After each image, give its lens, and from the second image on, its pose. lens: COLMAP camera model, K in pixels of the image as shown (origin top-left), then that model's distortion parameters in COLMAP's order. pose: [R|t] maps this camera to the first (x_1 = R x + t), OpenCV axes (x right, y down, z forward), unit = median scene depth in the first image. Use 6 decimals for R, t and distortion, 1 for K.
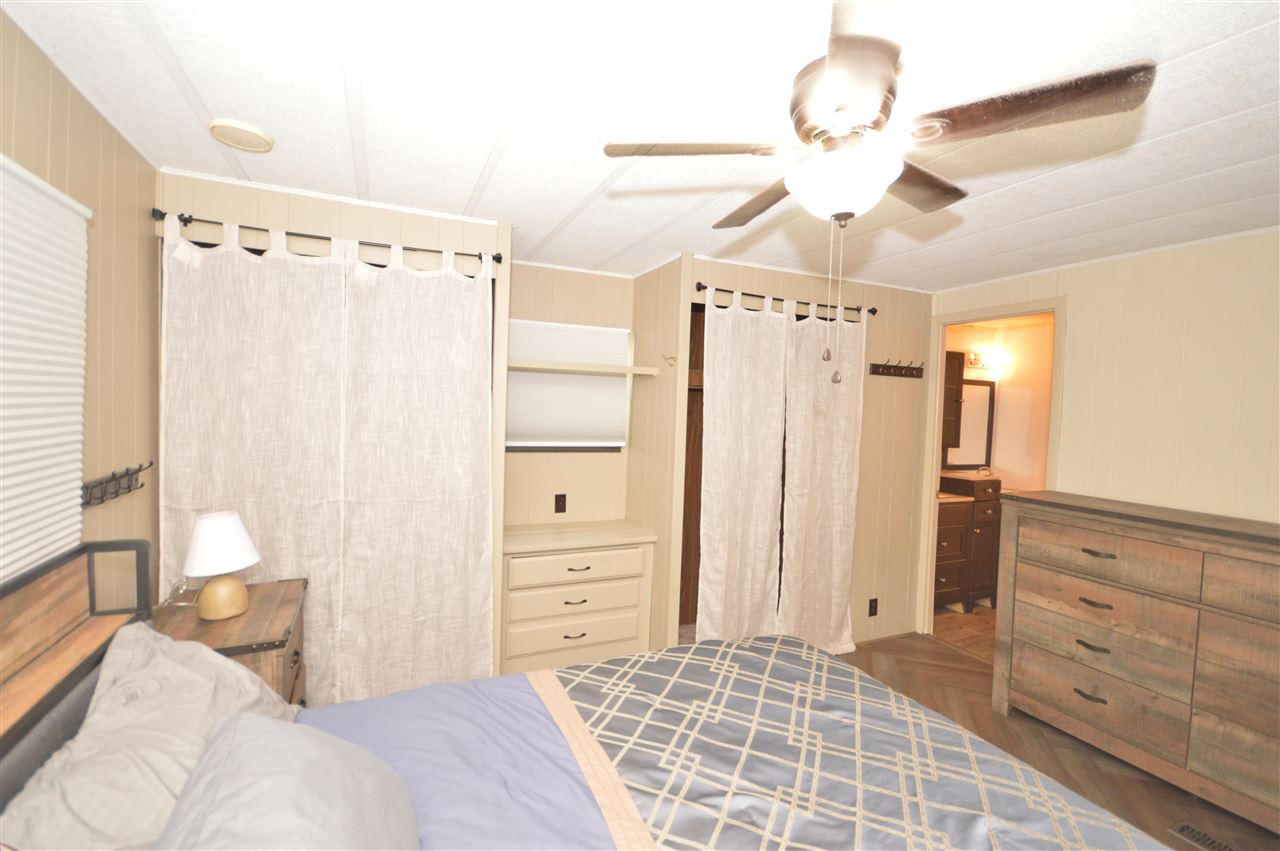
lens RADIAL K [[570.1, 0, 645.7], [0, 570.1, 425.7], [0, 0, 1]] dist [0.007484, -0.009689]
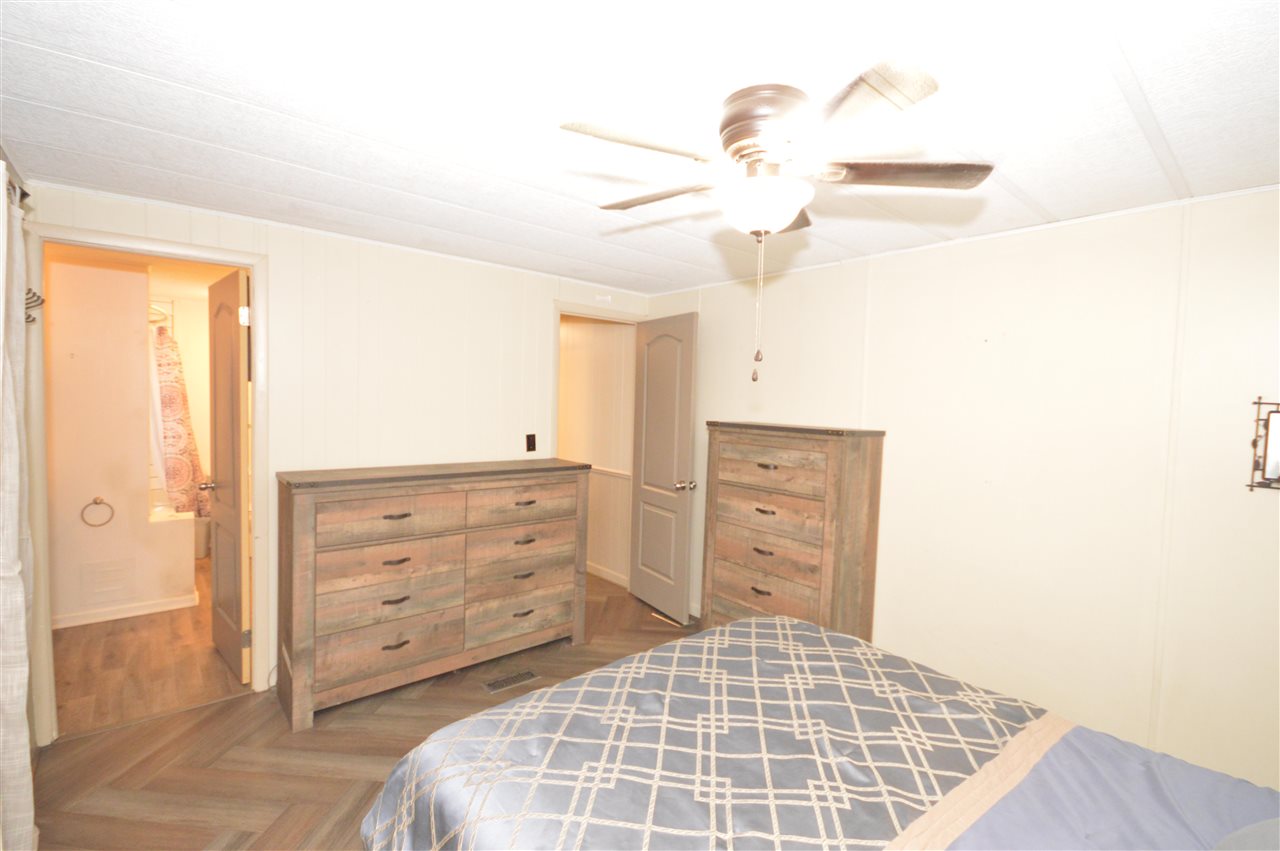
lens RADIAL K [[570.1, 0, 631.7], [0, 570.1, 423.7], [0, 0, 1]] dist [0.007484, -0.009689]
pose [[-0.259594, -0.076386, 0.962692, -0.365103], [0.004985, 0.996748, 0.080432, -0.040548], [-0.965705, 0.025678, -0.258369, 0.813458]]
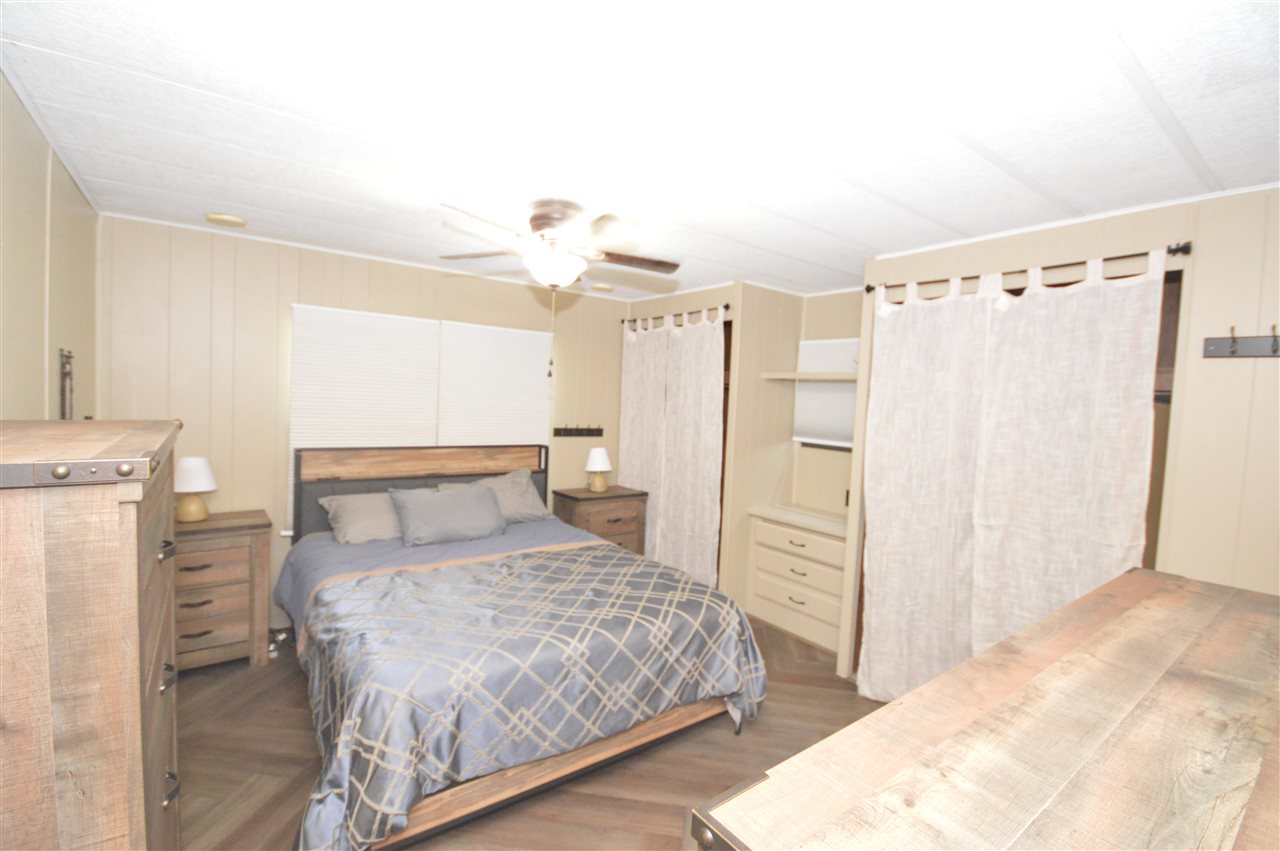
lens RADIAL K [[570.1, 0, 651.9], [0, 570.1, 422.6], [0, 0, 1]] dist [0.007484, -0.009689]
pose [[0.225032, 0.018275, -0.974180, 1.140561], [-0.082763, 0.996569, -0.000423, 0.026708], [0.970830, 0.080721, 0.225773, 0.484151]]
